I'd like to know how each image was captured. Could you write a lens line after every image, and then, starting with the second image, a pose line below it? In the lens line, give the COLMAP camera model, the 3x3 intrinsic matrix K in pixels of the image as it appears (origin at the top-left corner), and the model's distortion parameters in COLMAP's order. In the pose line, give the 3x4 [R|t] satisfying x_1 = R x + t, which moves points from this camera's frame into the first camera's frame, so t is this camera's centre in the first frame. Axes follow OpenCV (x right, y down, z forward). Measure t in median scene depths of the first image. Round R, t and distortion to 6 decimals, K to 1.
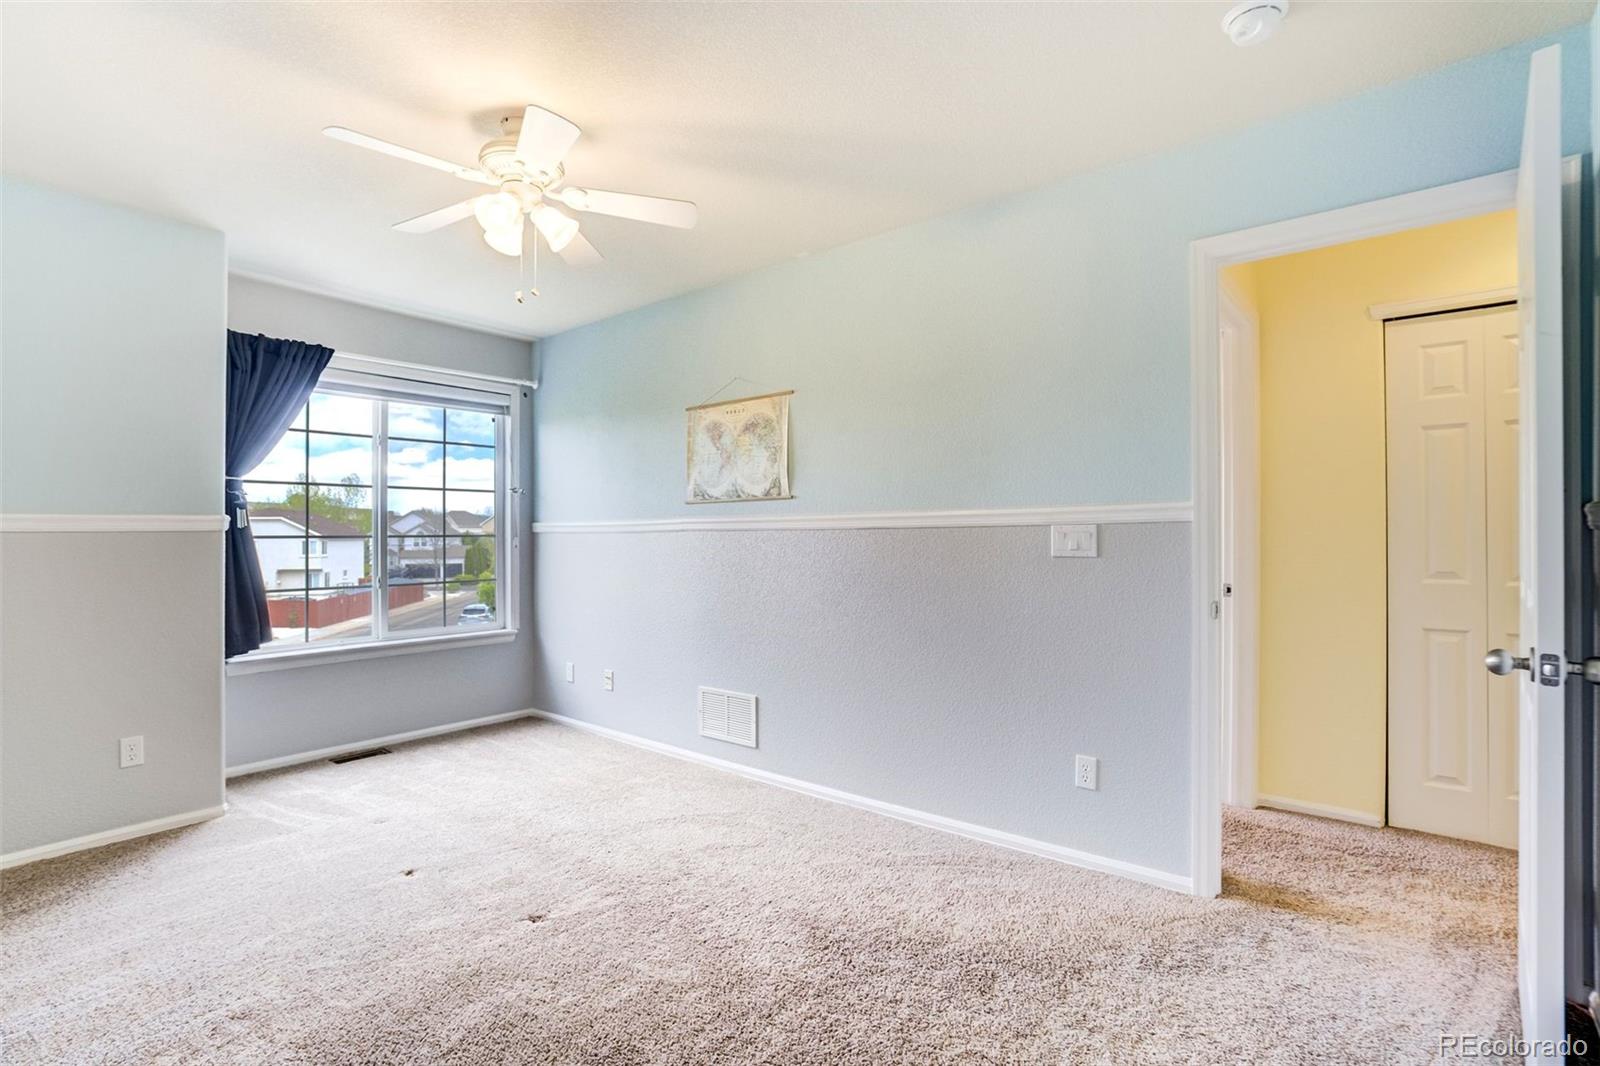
lens RADIAL K [[750.9, 0, 801.2], [0, 750.9, 560.3], [0, 0, 1]] dist [-0.013793, 0.009435]
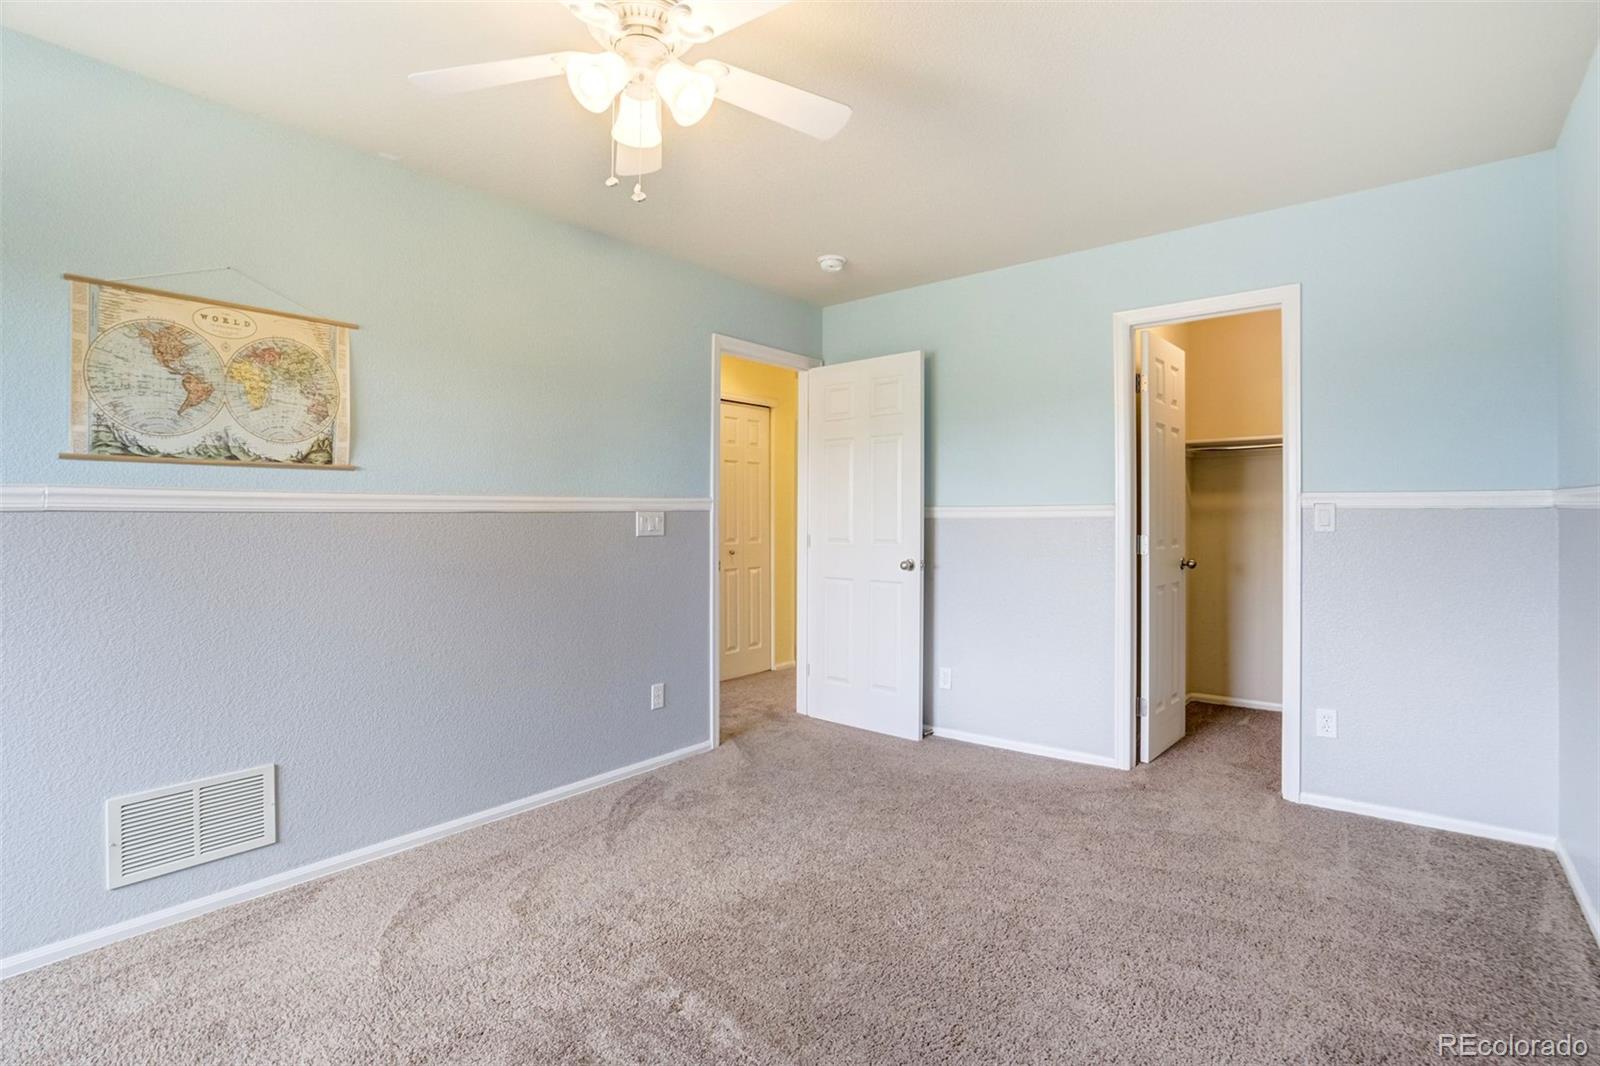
lens RADIAL K [[769.6, 0, 797.0], [0, 769.6, 529.3], [0, 0, 1]] dist [-0.036306, 0.010875]
pose [[0.003789, -0.009314, 0.999949, -0.742293], [0.036016, 0.999309, 0.009171, -0.014582], [-0.999344, 0.035979, 0.004121, 0.550160]]
